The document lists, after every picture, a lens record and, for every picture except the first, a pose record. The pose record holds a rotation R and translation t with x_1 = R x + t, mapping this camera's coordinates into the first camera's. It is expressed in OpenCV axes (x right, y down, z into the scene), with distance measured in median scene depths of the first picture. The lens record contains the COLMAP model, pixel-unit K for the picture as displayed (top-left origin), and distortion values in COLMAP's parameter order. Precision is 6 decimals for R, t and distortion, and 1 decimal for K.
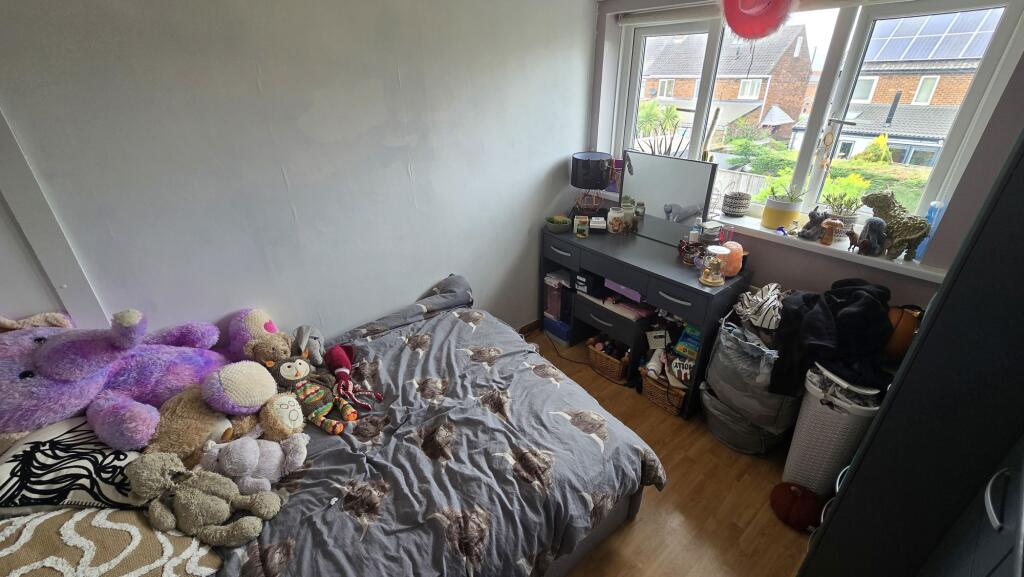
lens RADIAL K [[419.6, 0, 516.5], [0, 419.6, 290.4], [0, 0, 1]] dist [-0.000156, 0.000208]
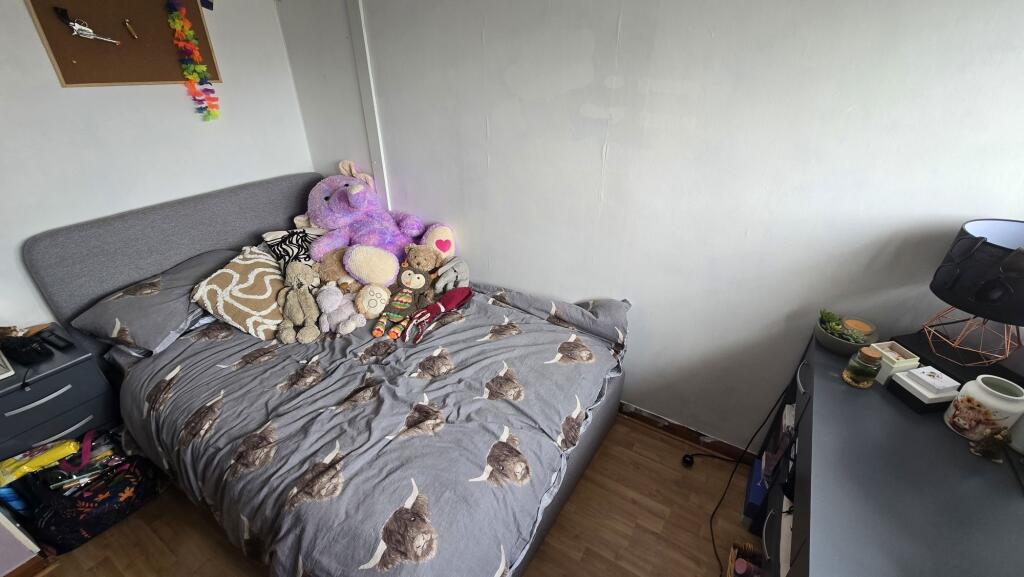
lens RADIAL K [[419.6, 0, 514.2], [0, 419.6, 286.9], [0, 0, 1]] dist [-0.000156, 0.000208]
pose [[0.323443, 0.475620, -0.818028, 0.614113], [-0.441834, 0.840380, 0.313918, -0.328015], [0.836760, 0.259898, 0.481960, 0.729922]]
